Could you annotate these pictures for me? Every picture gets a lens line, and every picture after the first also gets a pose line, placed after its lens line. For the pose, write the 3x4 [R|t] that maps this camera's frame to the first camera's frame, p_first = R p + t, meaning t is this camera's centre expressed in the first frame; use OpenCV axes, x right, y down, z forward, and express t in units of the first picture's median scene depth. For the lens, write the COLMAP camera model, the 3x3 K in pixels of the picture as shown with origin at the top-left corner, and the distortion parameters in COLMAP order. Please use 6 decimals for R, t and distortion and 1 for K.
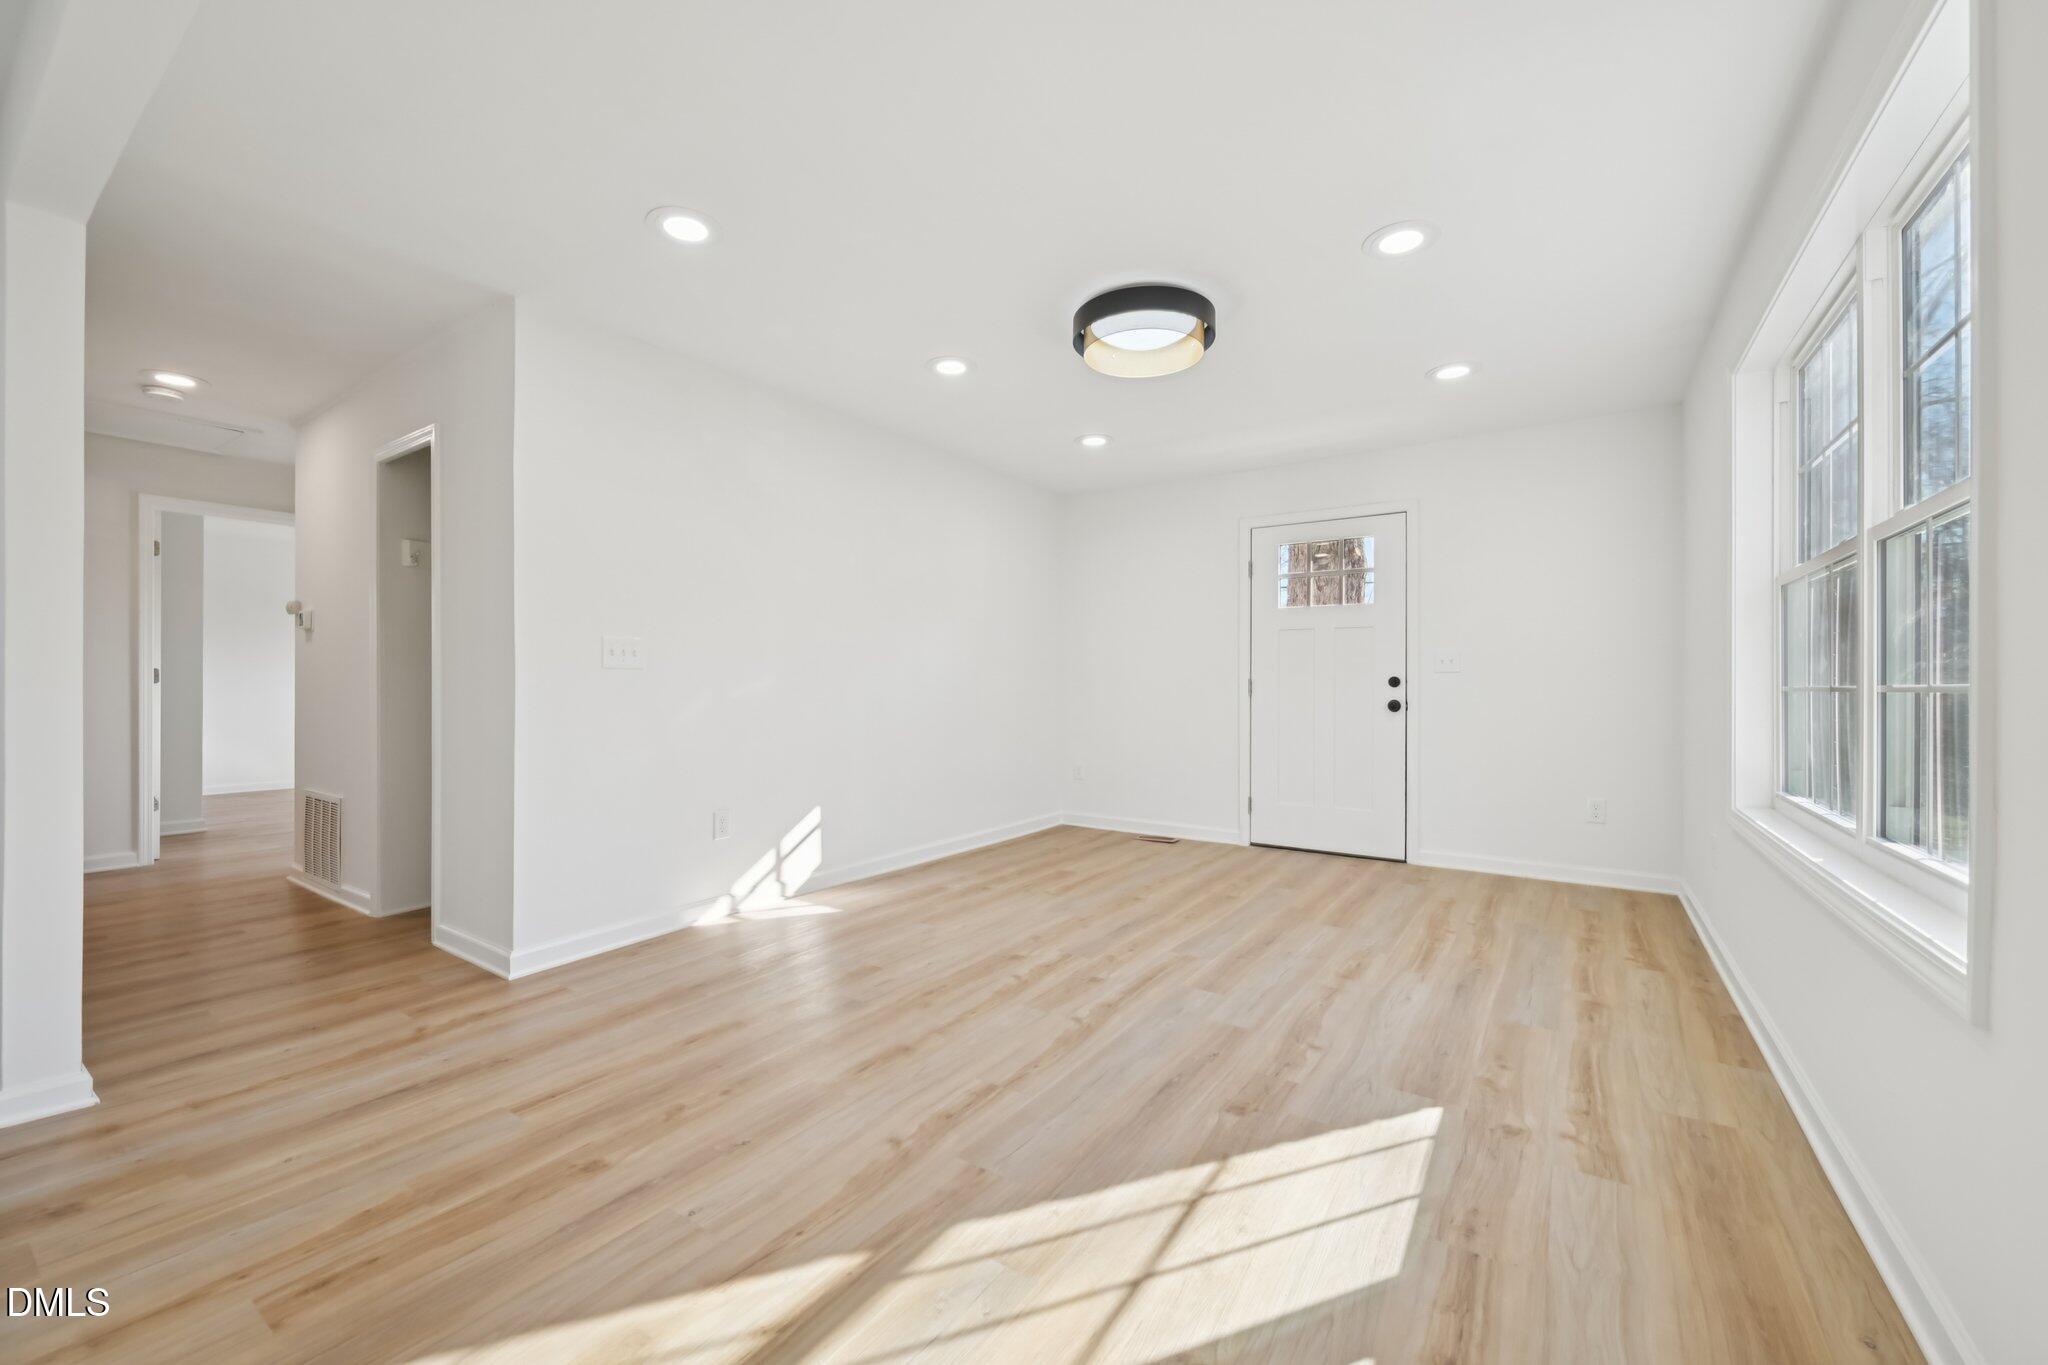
lens RADIAL K [[807.6, 0, 1018.8], [0, 807.6, 685.1], [0, 0, 1]] dist [-0.000193, 0.001423]
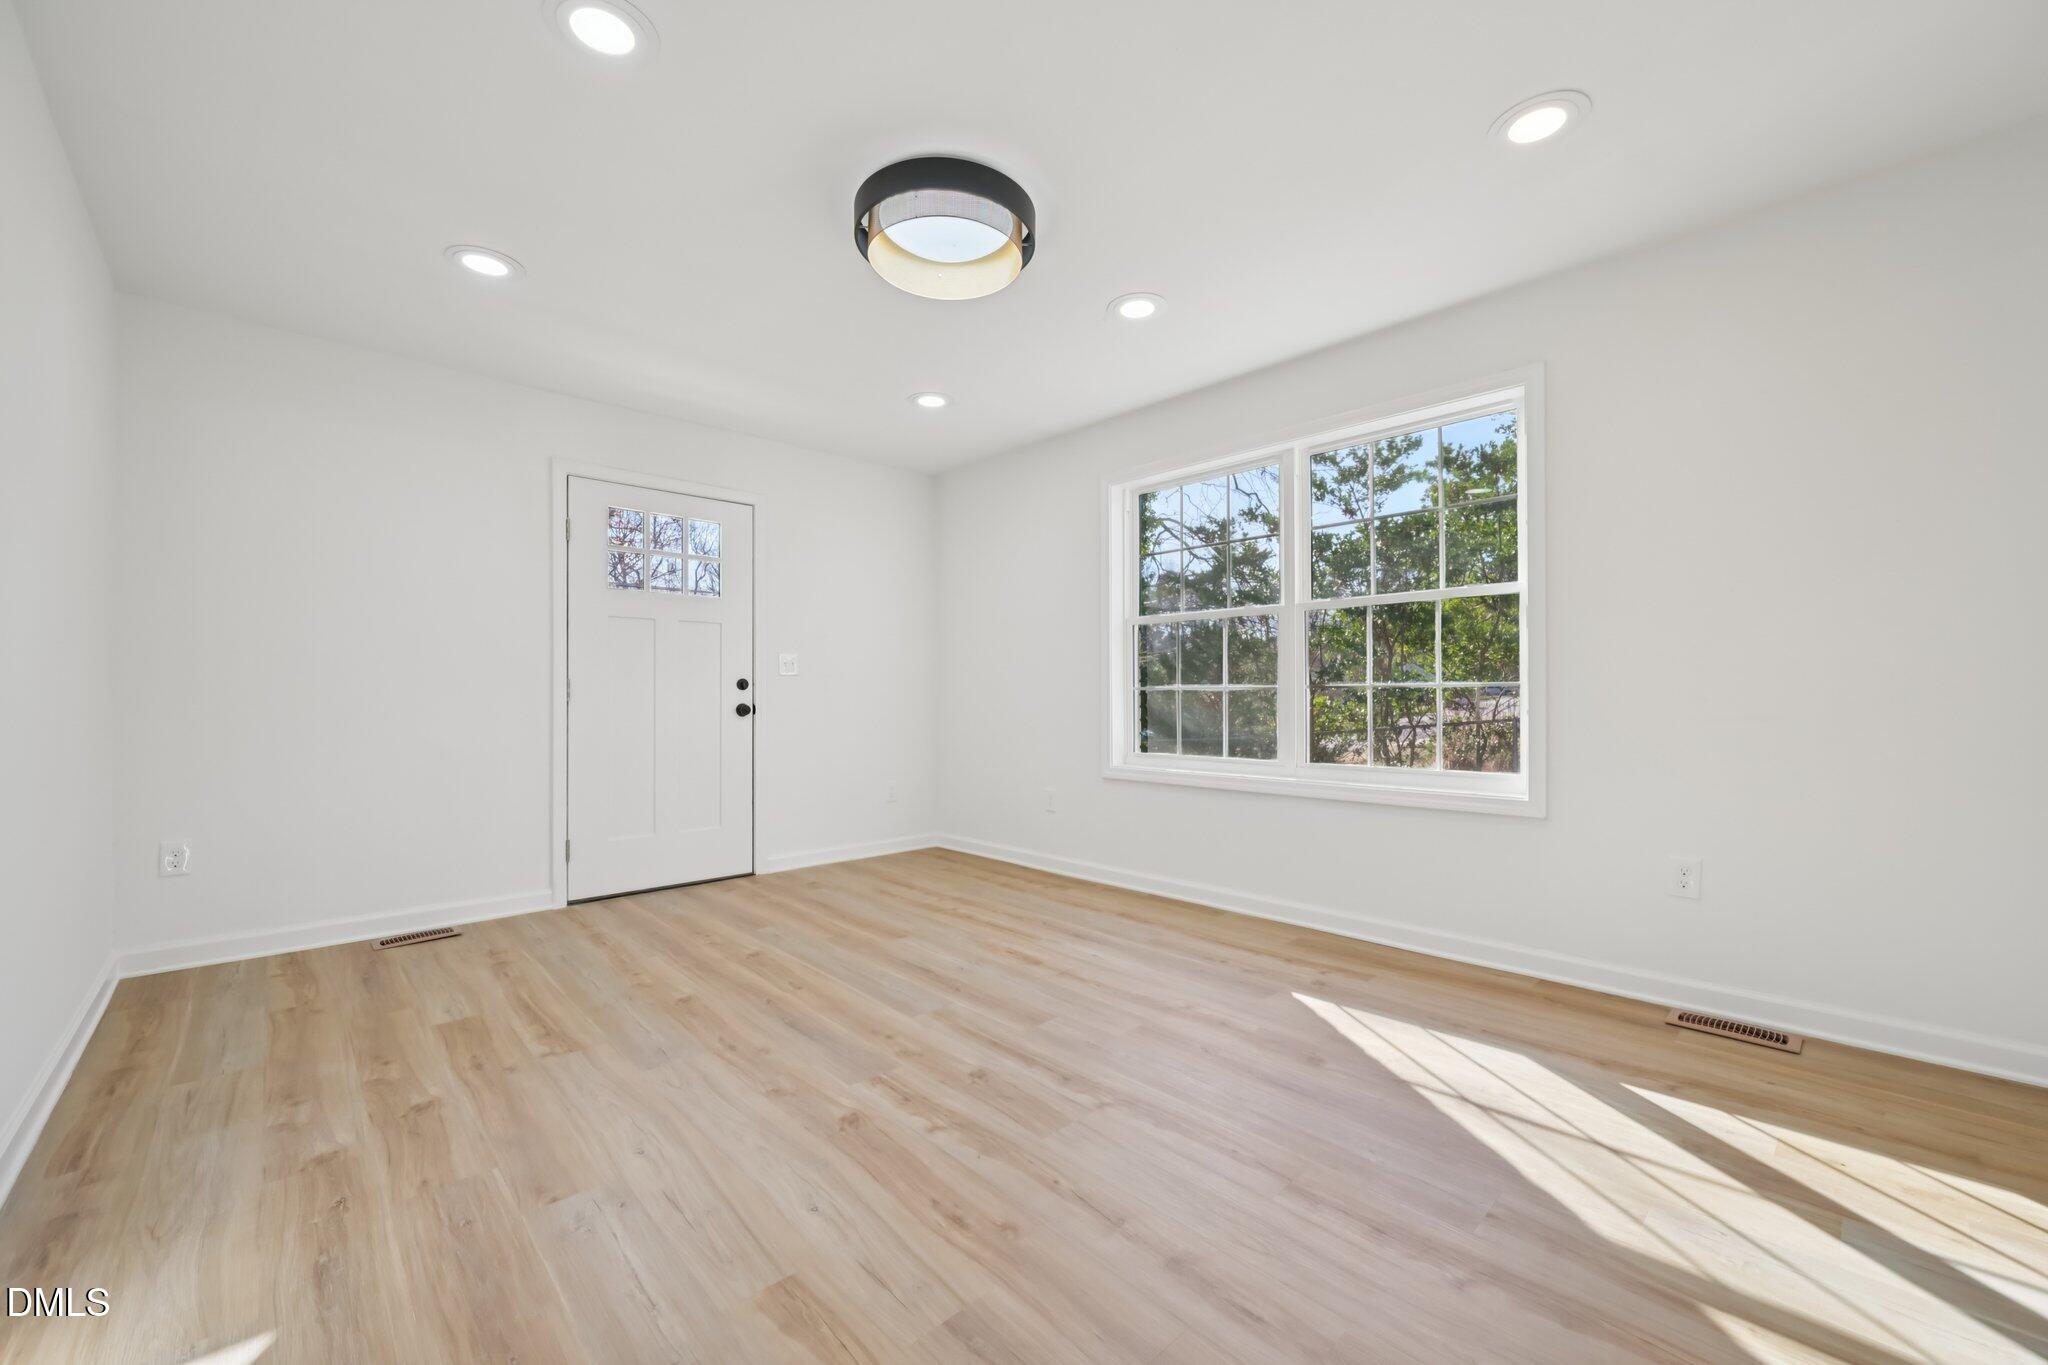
lens RADIAL K [[807.6, 0, 1026.2], [0, 807.6, 689.3], [0, 0, 1]] dist [-0.000193, 0.001423]
pose [[0.211685, 0.003797, 0.977331, -0.602262], [0.001912, 0.999989, -0.004299, 0.010790], [-0.977336, 0.002778, 0.211675, 0.764445]]
